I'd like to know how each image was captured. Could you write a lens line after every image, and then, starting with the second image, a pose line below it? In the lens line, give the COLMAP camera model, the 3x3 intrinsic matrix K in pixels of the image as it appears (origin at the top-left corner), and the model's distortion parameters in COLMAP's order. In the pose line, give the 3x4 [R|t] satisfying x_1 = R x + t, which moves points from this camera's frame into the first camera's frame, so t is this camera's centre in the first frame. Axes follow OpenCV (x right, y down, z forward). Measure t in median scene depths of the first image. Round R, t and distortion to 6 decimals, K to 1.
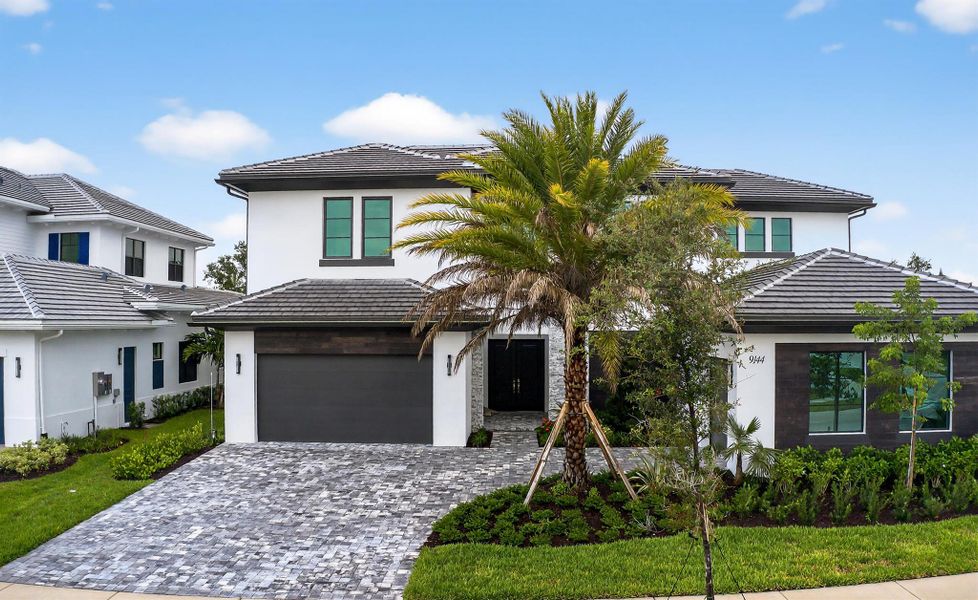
lens RADIAL K [[707.2, 0, 482.4], [0, 707.2, 299.4], [0, 0, 1]] dist [-0.132879, -0.004792]
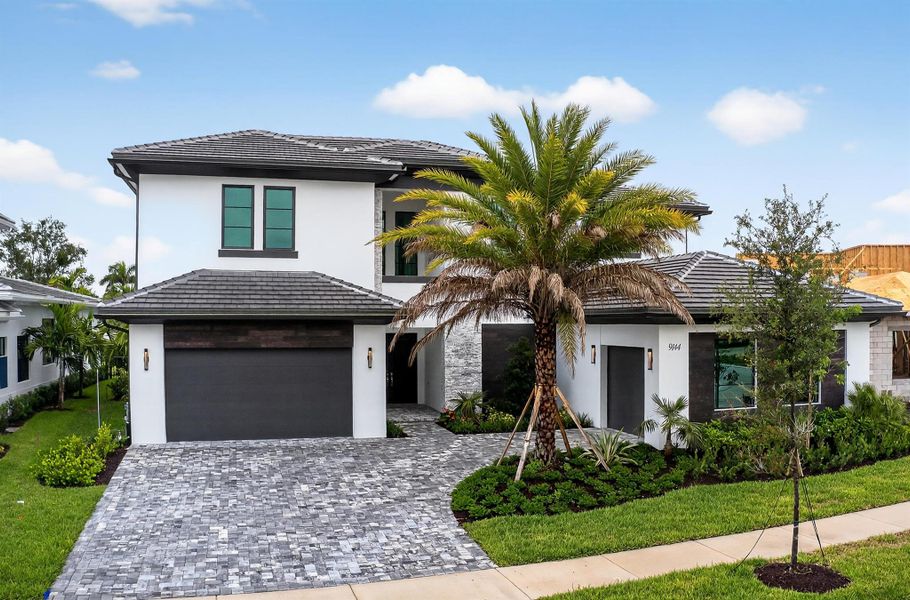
lens RADIAL K [[726.2, 0, 460.5], [0, 726.2, 291.9], [0, 0, 1]] dist [-0.143327, -0.021876]
pose [[0.955059, 0.009167, 0.296275, -0.228777], [-0.008097, 0.999956, -0.004839, 0.003214], [-0.296306, 0.002223, 0.955091, -0.026370]]
